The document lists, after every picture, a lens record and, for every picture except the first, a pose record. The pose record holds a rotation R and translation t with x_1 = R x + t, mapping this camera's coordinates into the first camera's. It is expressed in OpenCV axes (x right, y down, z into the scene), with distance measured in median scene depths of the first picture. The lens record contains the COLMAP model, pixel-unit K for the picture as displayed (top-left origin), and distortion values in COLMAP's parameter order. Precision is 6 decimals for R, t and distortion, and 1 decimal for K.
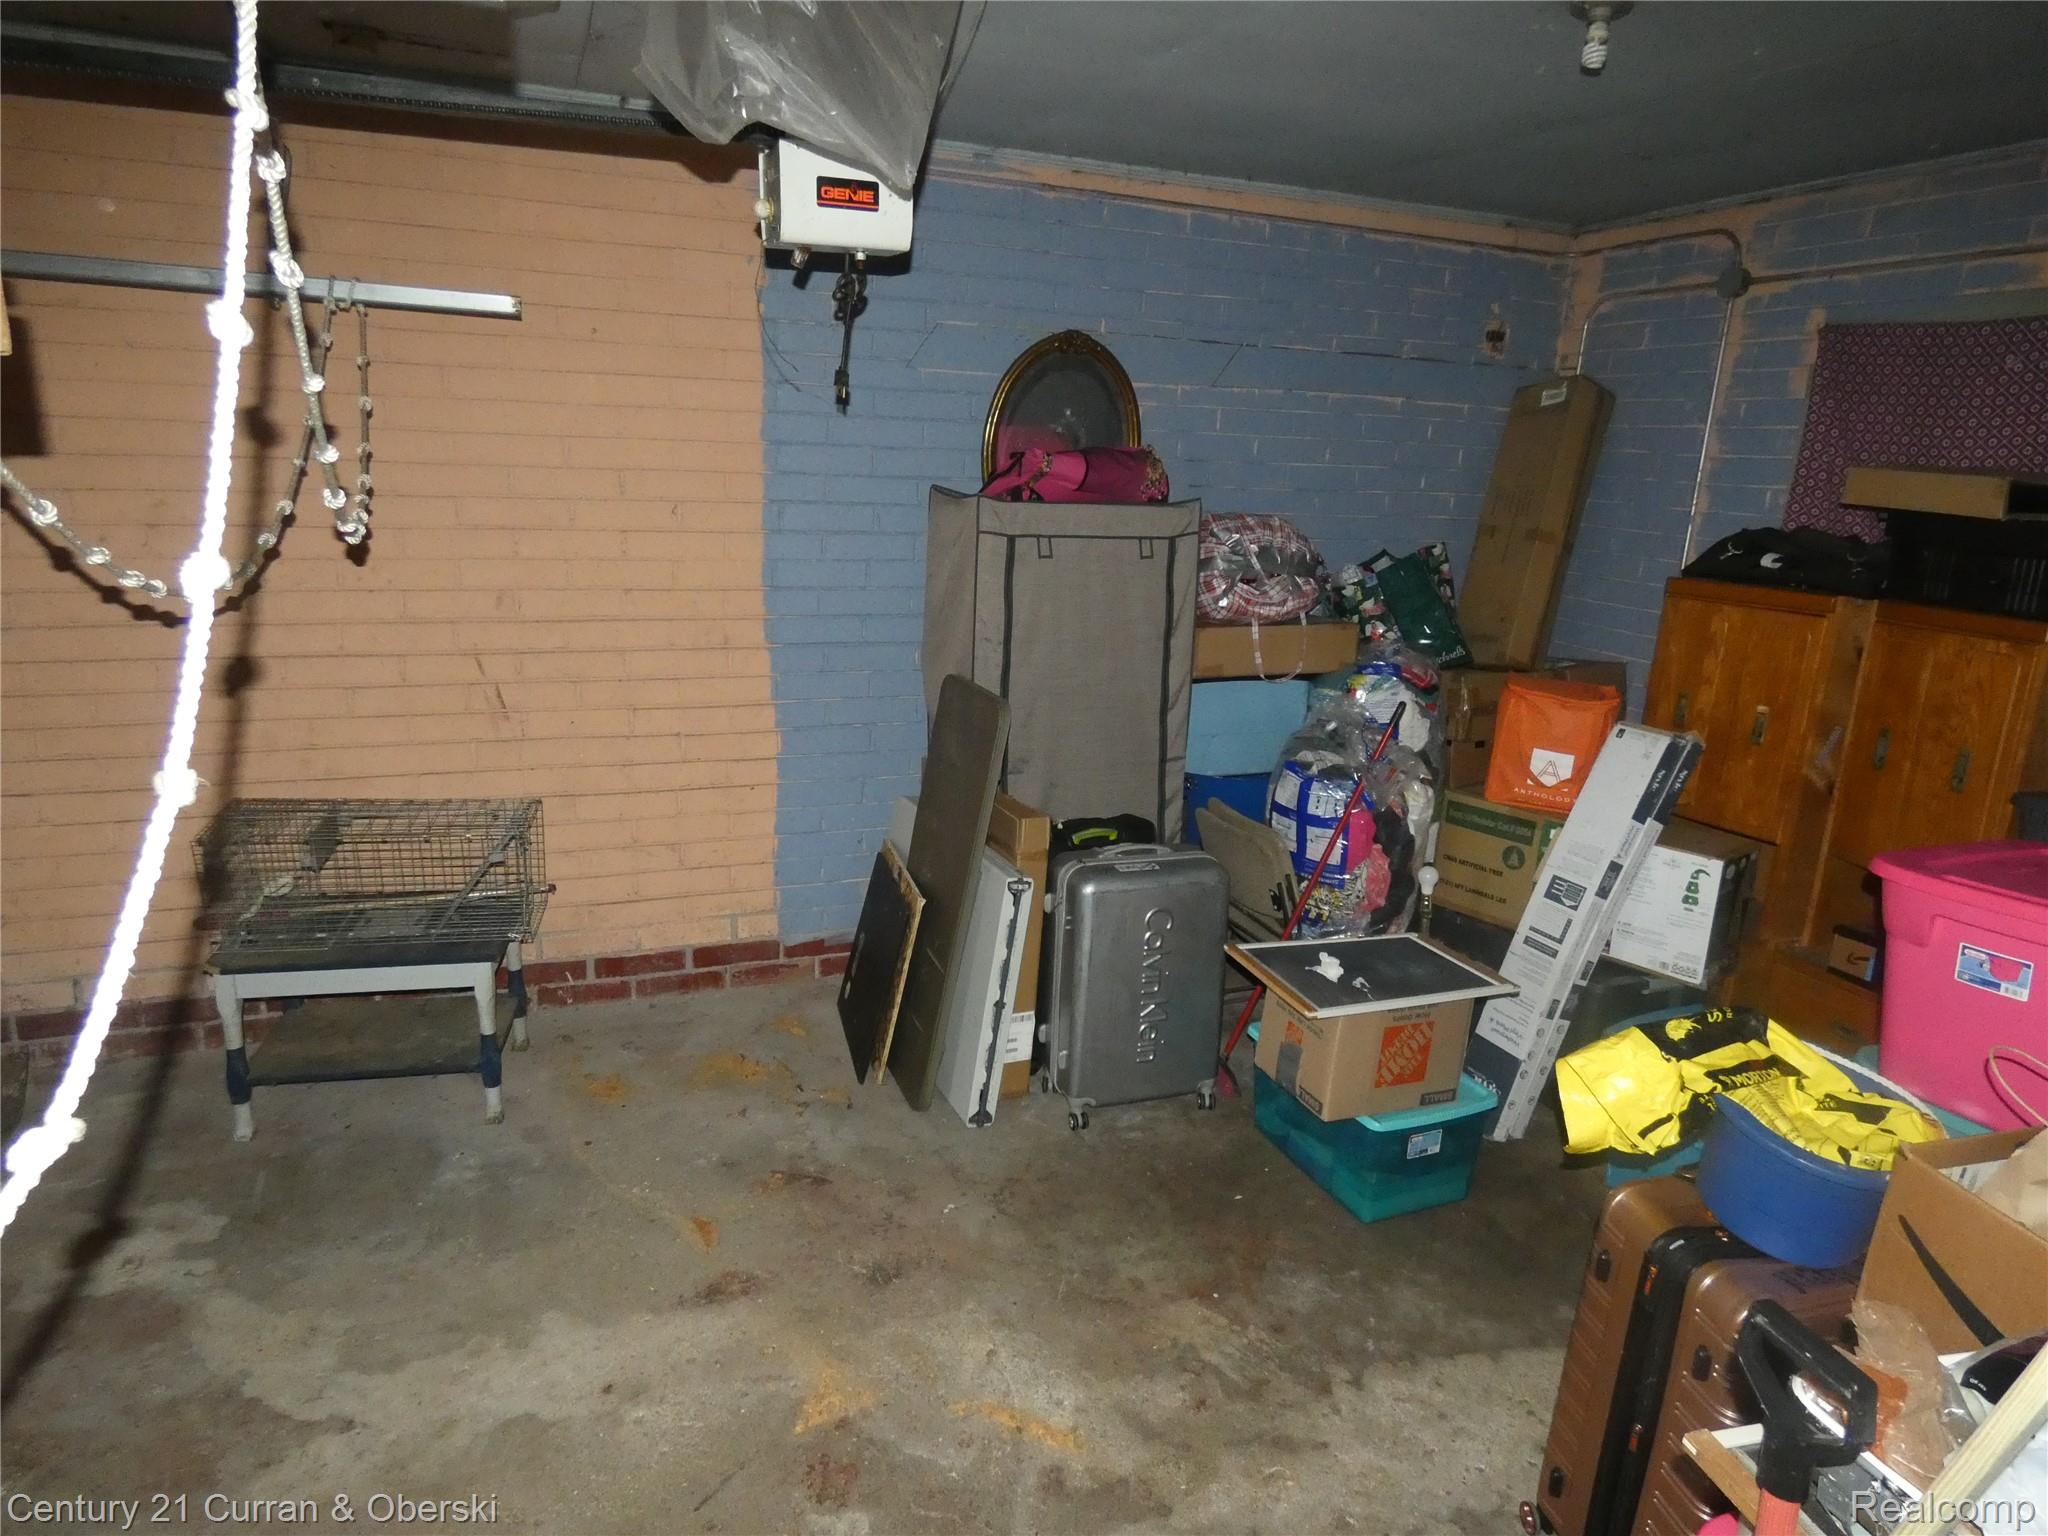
lens RADIAL K [[1222.8, 0, 1024.0], [0, 1222.8, 768.0], [0, 0, 1]] dist [-0.008332, -0.001088]
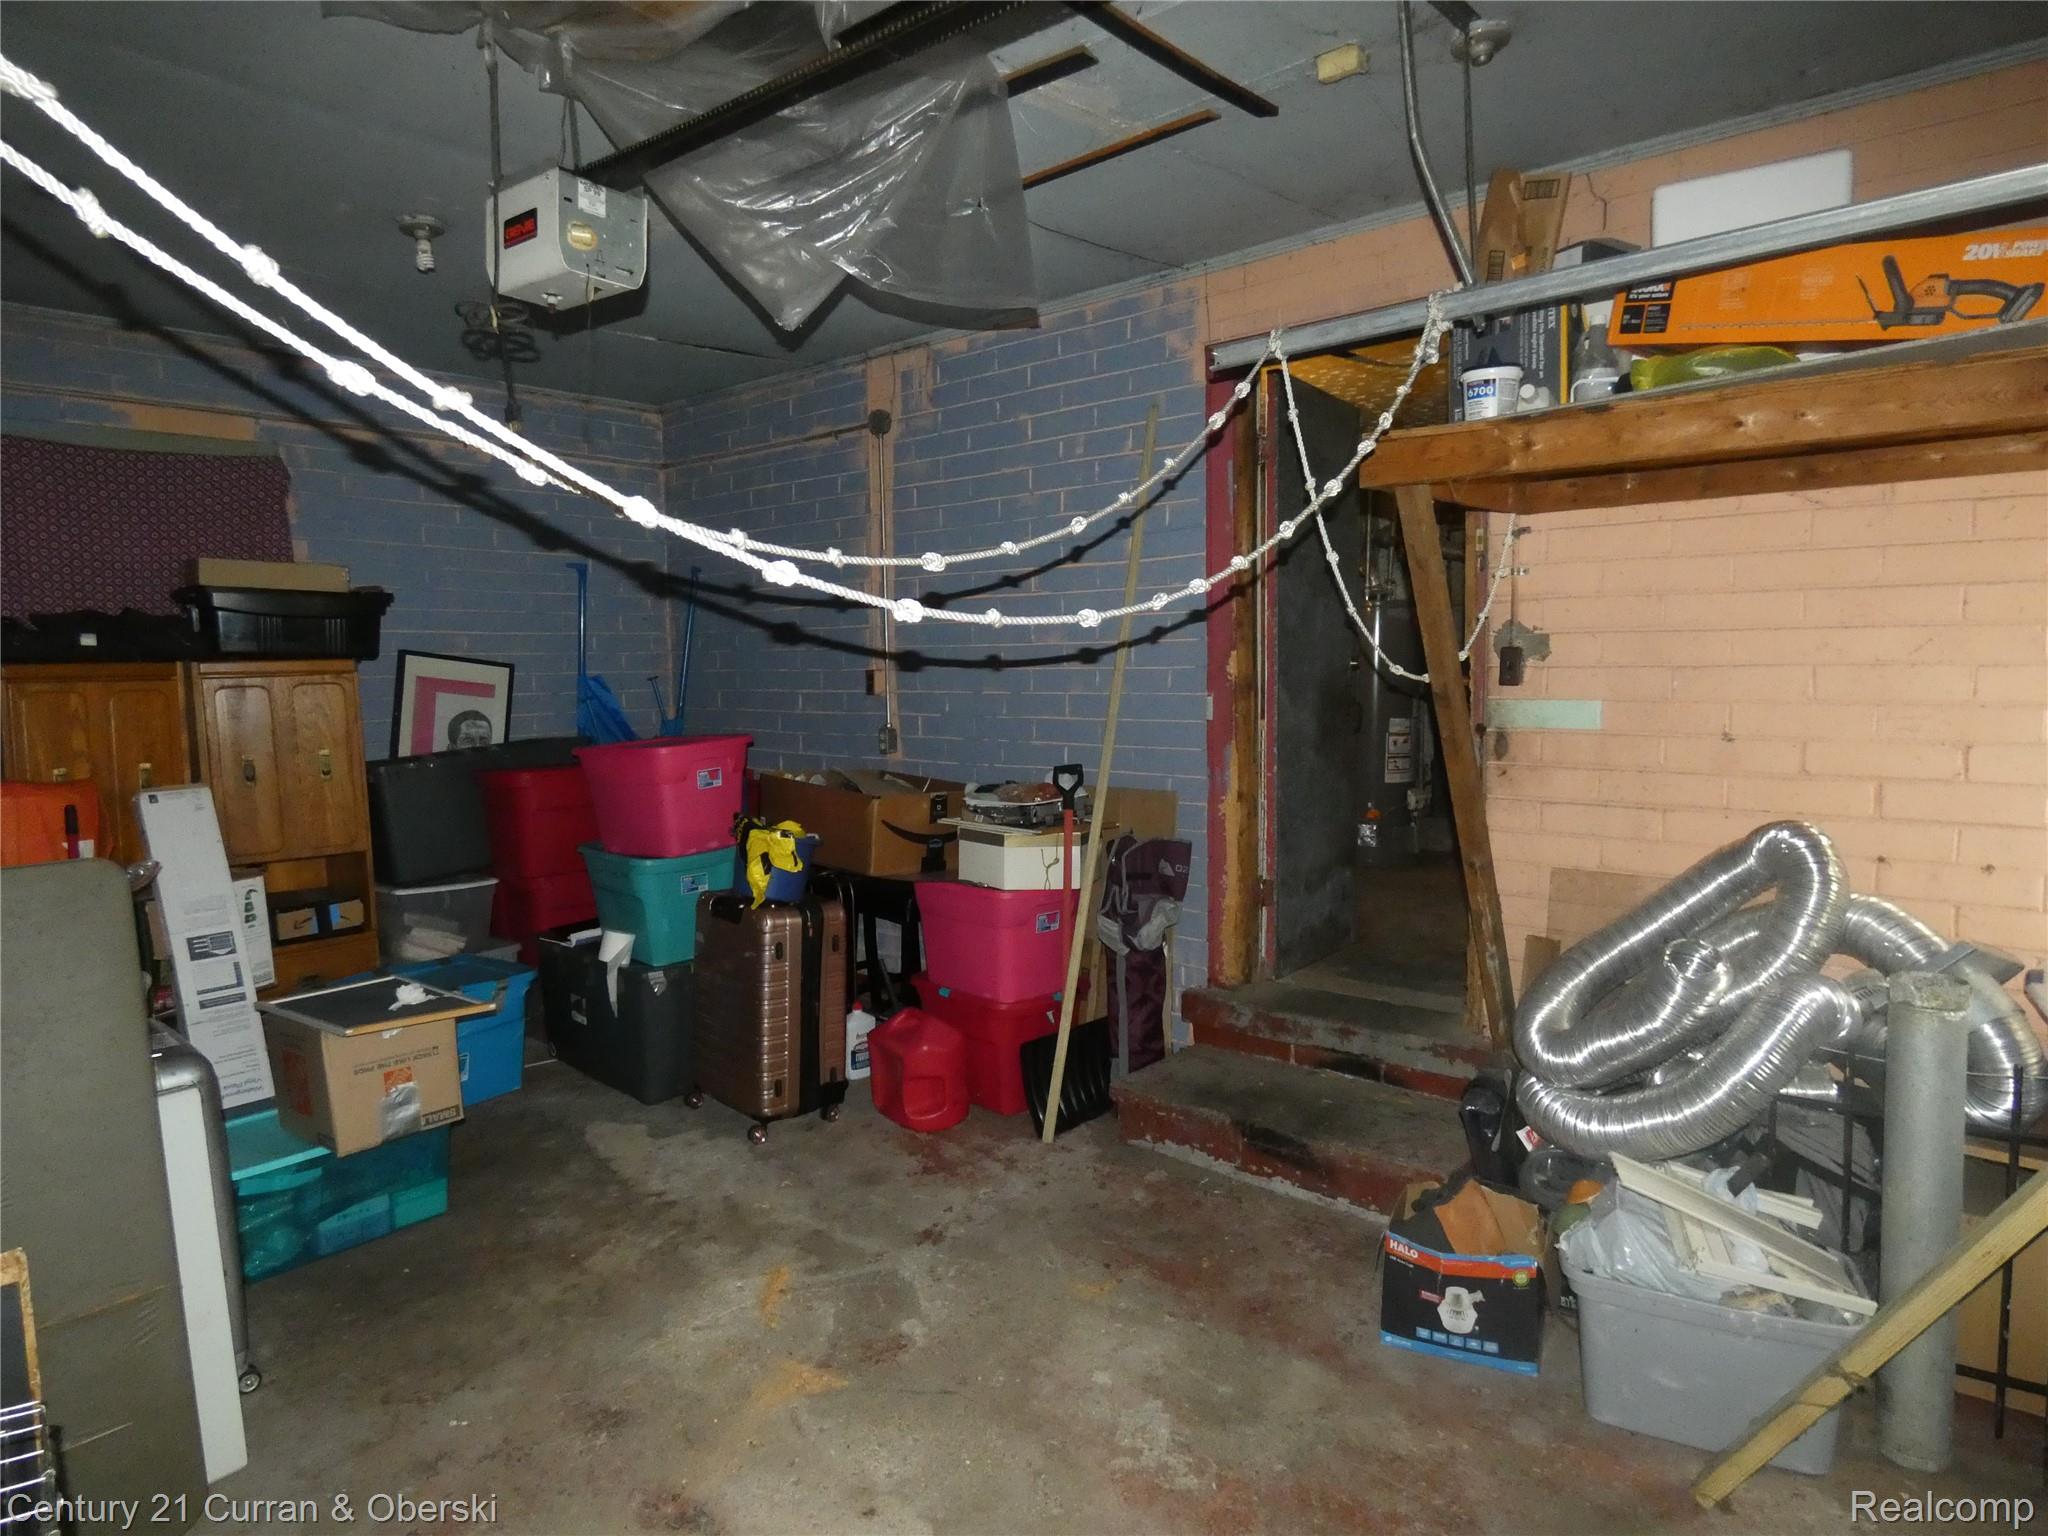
lens RADIAL K [[1222.8, 0, 1024.0], [0, 1222.8, 768.0], [0, 0, 1]] dist [-0.008332, -0.001088]
pose [[-0.458696, -0.114658, 0.881165, -1.024670], [0.218575, 0.946614, 0.236954, -0.181227], [-0.861292, 0.301291, -0.409146, 1.007032]]
